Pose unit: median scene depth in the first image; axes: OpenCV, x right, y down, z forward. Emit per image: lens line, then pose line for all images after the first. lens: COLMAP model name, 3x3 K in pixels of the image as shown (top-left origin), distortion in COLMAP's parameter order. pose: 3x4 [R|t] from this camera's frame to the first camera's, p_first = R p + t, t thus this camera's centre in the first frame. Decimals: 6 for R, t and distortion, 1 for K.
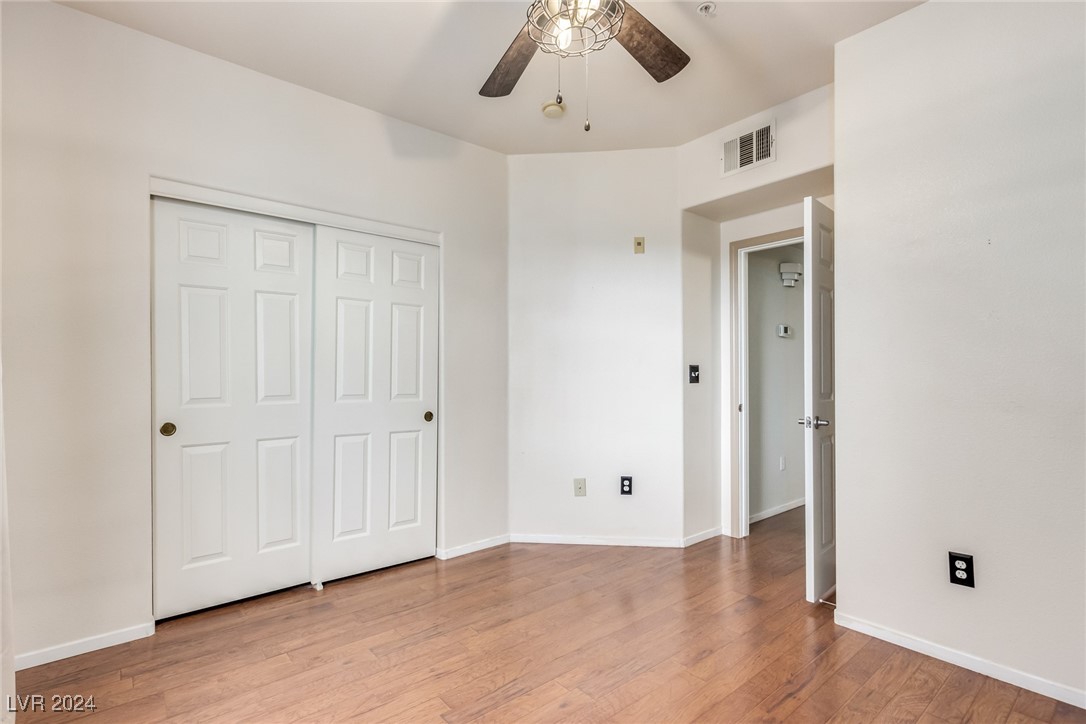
lens RADIAL K [[502.1, 0, 532.5], [0, 502.1, 368.4], [0, 0, 1]] dist [-0.004795, -0.000278]
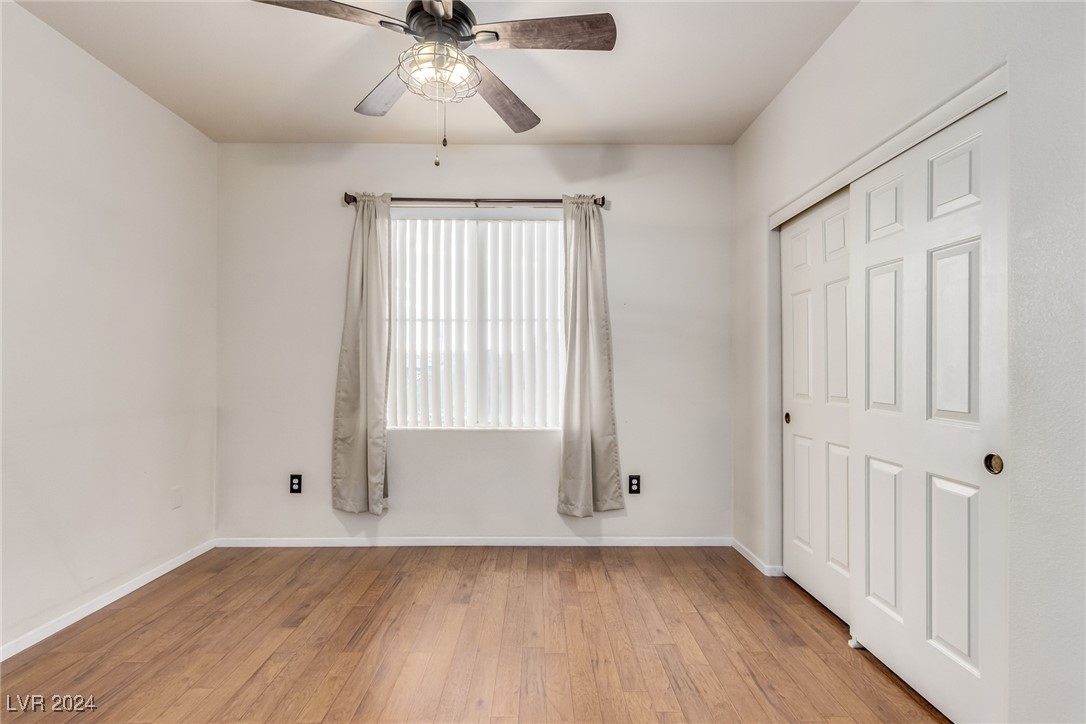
lens RADIAL K [[502.1, 0, 532.1], [0, 502.1, 362.1], [0, 0, 1]] dist [-0.004795, -0.000278]
pose [[-0.628645, -0.012201, -0.777596, 0.629195], [0.000516, 0.999870, -0.016106, 0.010291], [0.777692, -0.010526, -0.628558, 1.383807]]
